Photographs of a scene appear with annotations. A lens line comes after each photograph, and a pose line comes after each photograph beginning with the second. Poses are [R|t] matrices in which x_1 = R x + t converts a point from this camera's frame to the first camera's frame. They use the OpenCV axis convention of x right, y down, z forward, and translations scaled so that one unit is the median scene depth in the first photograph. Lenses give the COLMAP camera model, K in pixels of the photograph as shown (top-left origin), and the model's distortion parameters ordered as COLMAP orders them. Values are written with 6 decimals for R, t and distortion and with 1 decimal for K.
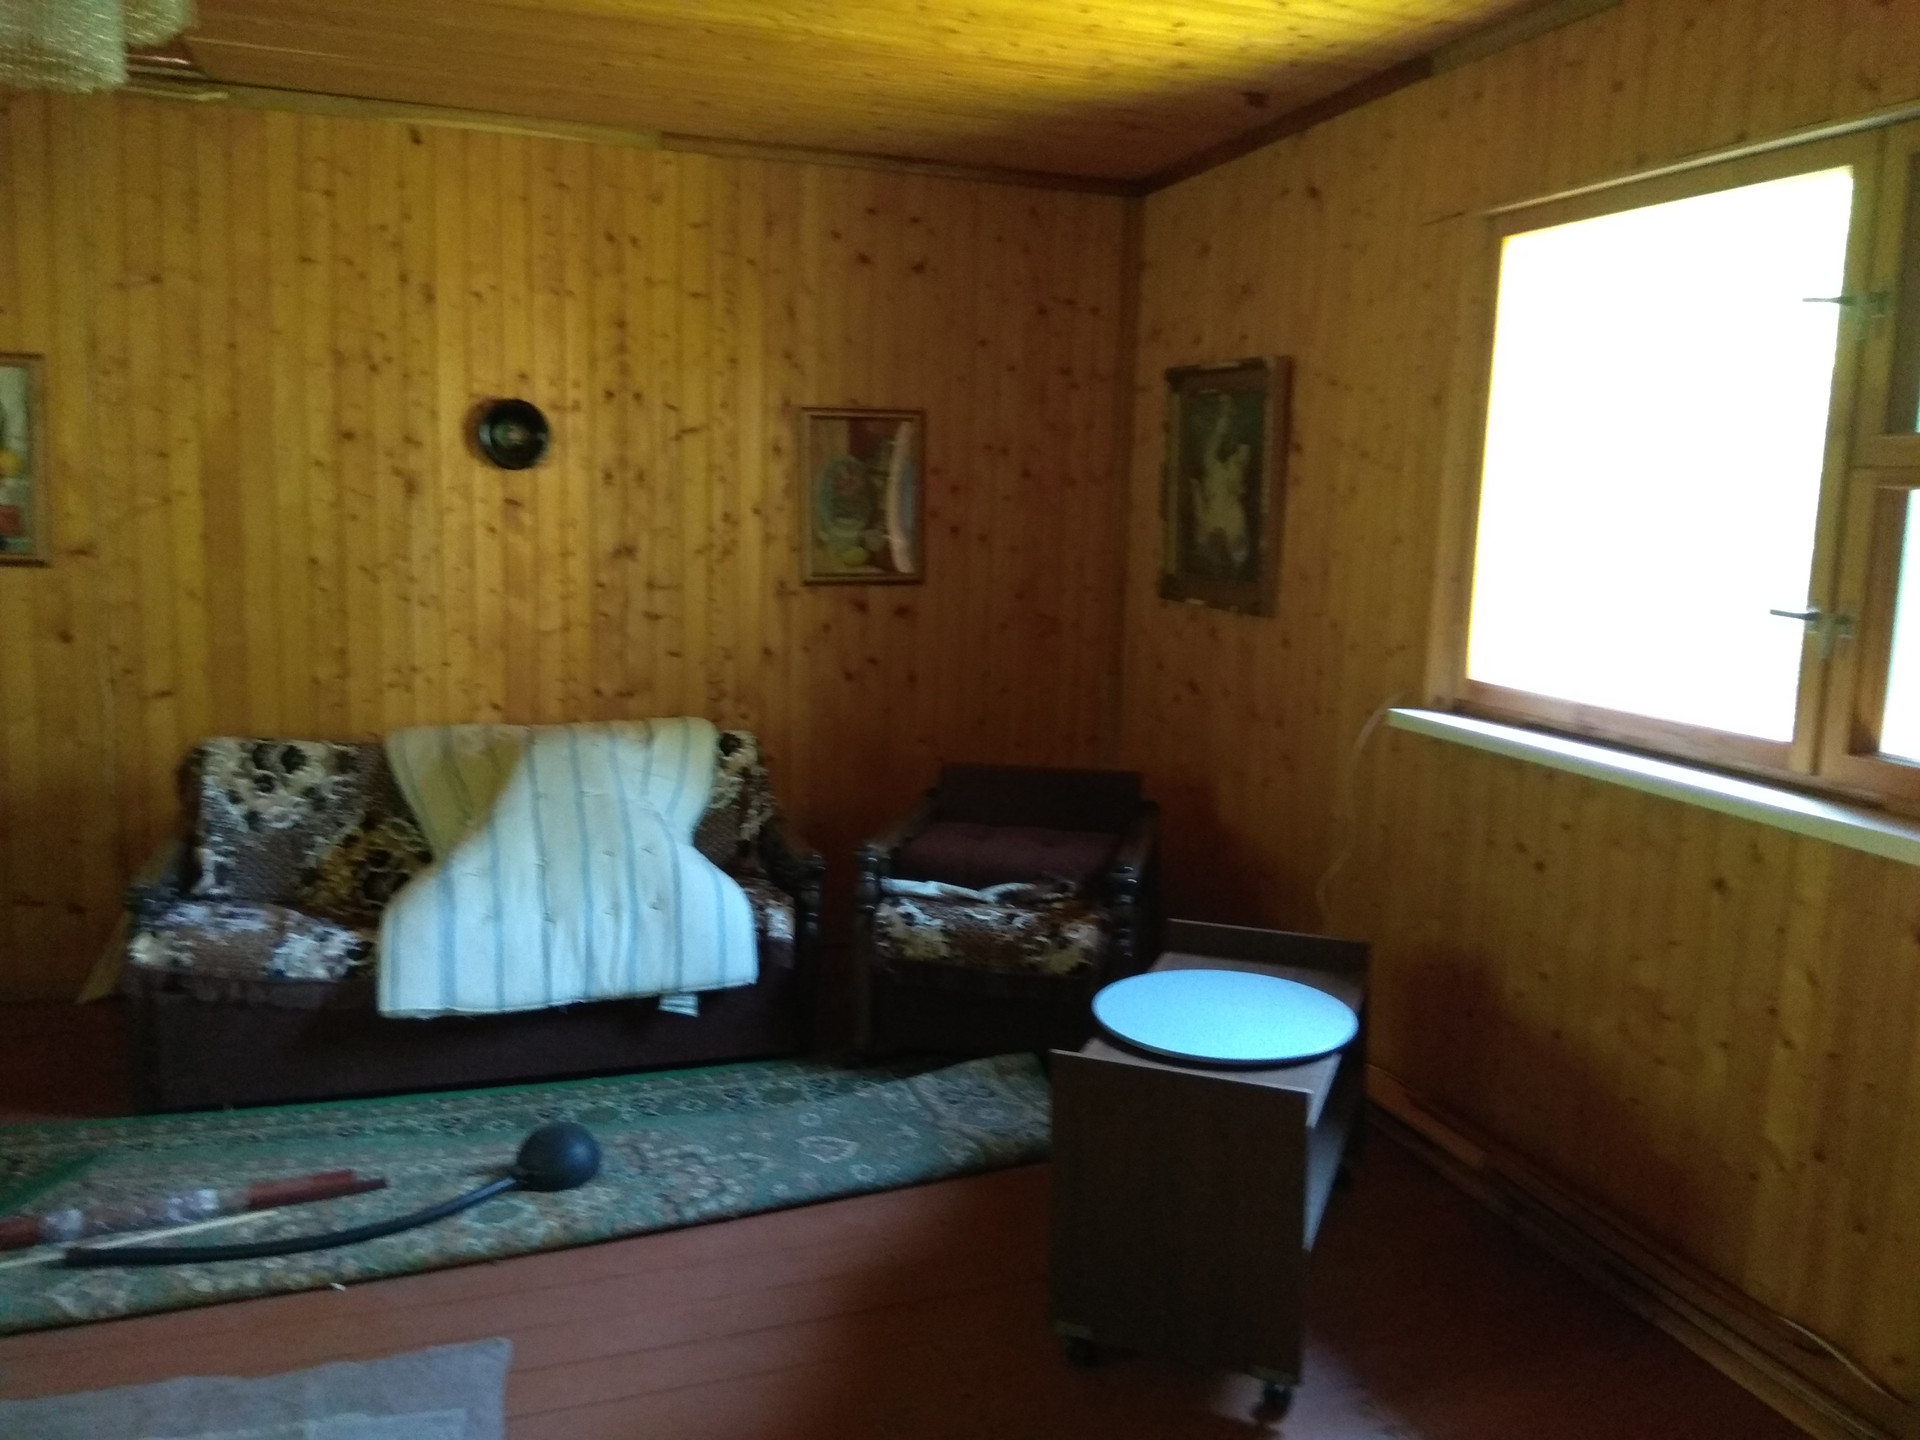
lens RADIAL K [[1460.1, 0, 956.7], [0, 1460.1, 719.1], [0, 0, 1]] dist [0.101711, -0.176945]
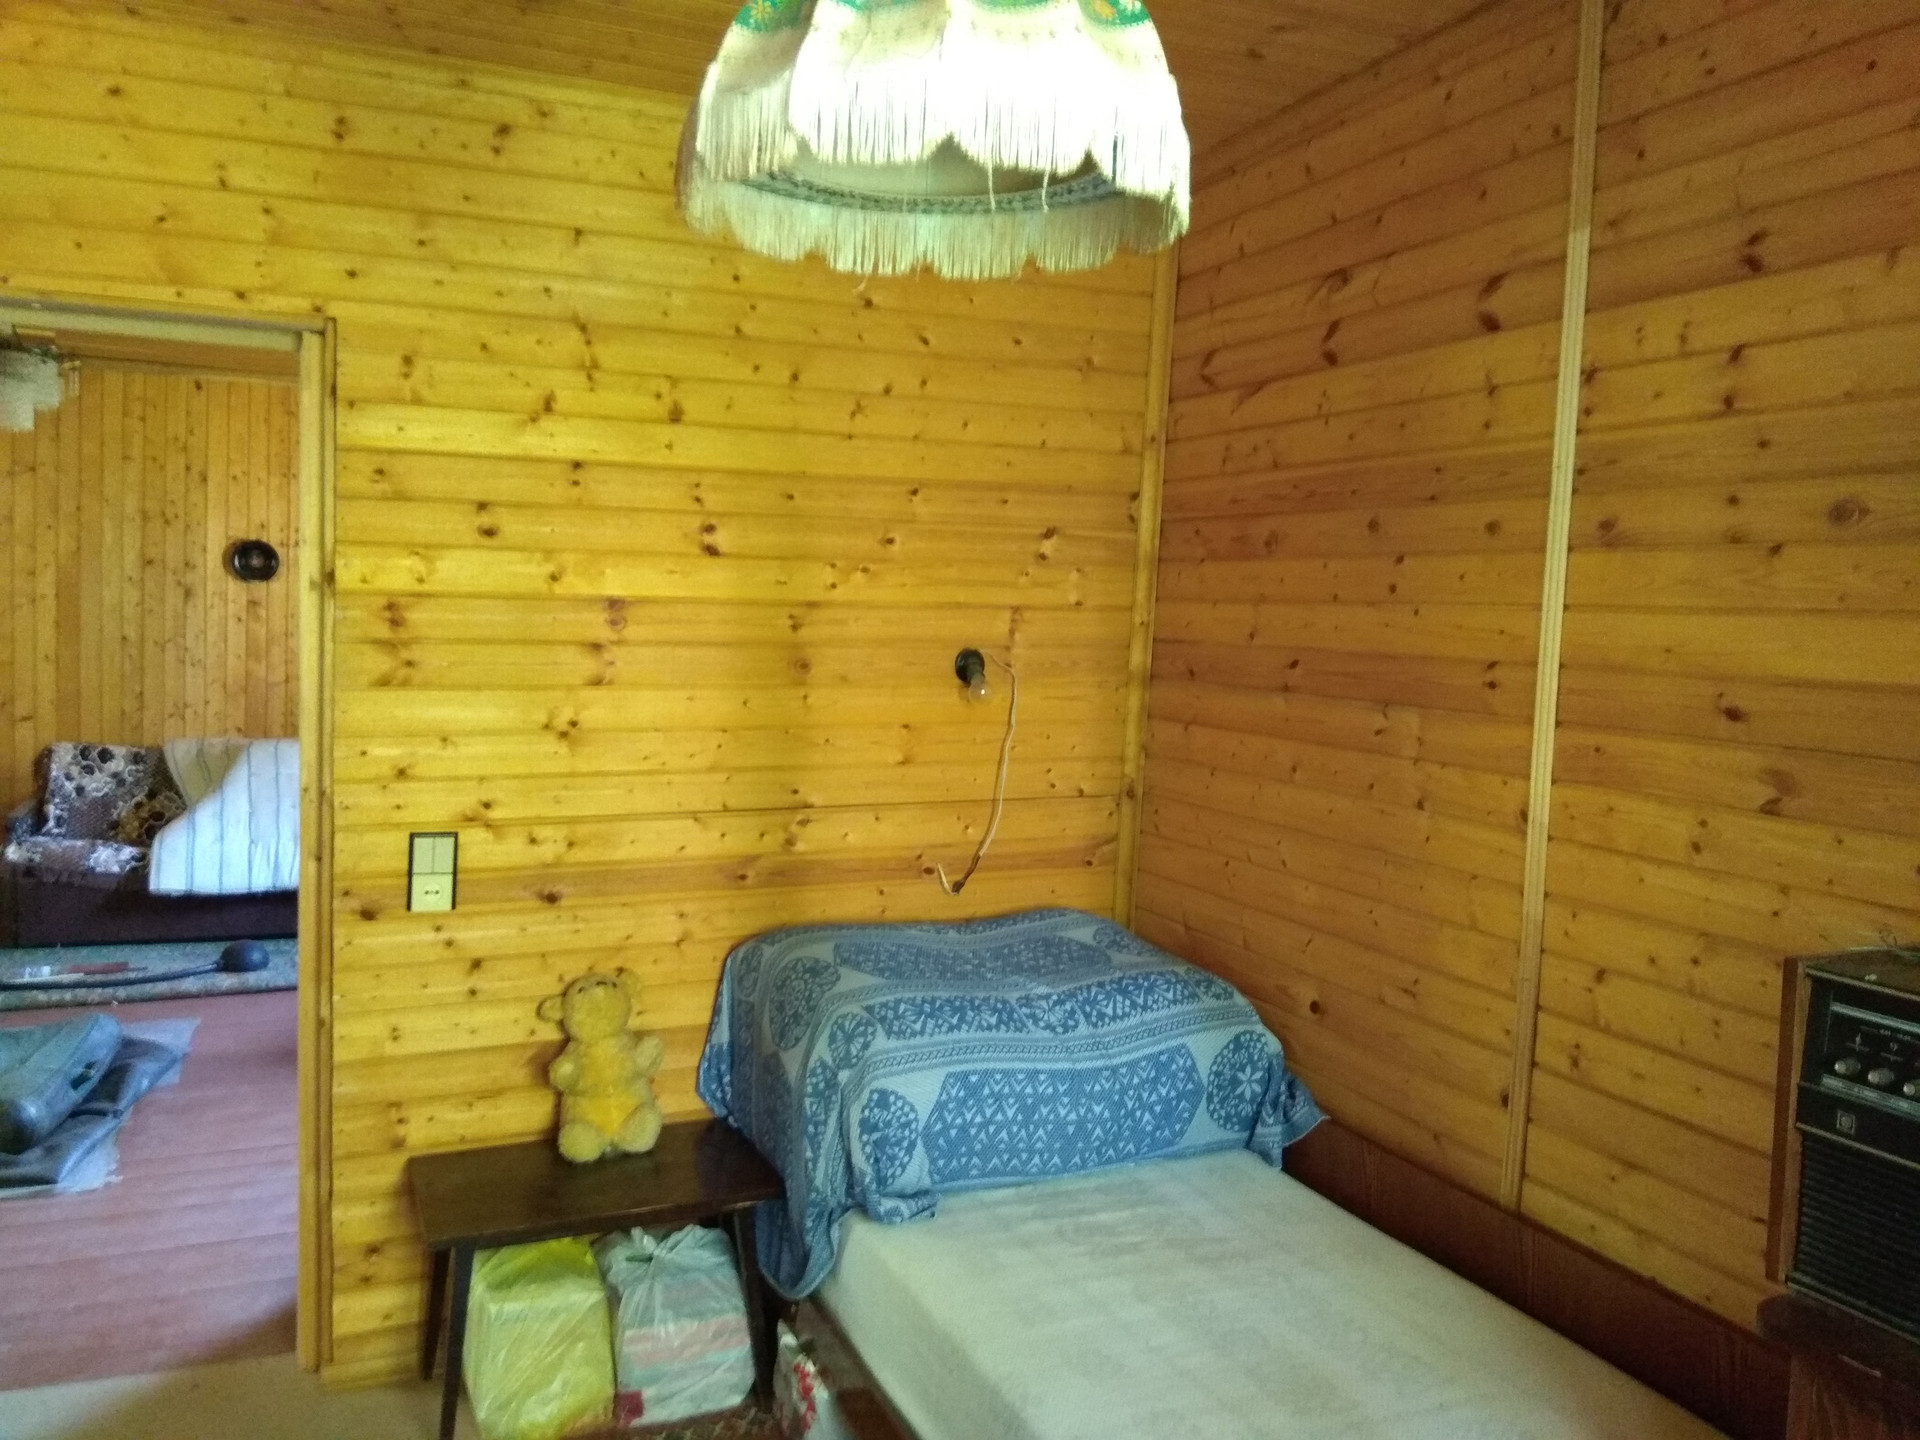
lens RADIAL K [[1509.1, 0, 960.7], [0, 1509.1, 709.3], [0, 0, 1]] dist [-0.001033, -0.009737]
pose [[0.996868, 0.002534, 0.079037, 0.362558], [0.003426, 0.997165, -0.075174, 0.102141], [-0.079003, 0.075210, 0.994033, -0.737760]]
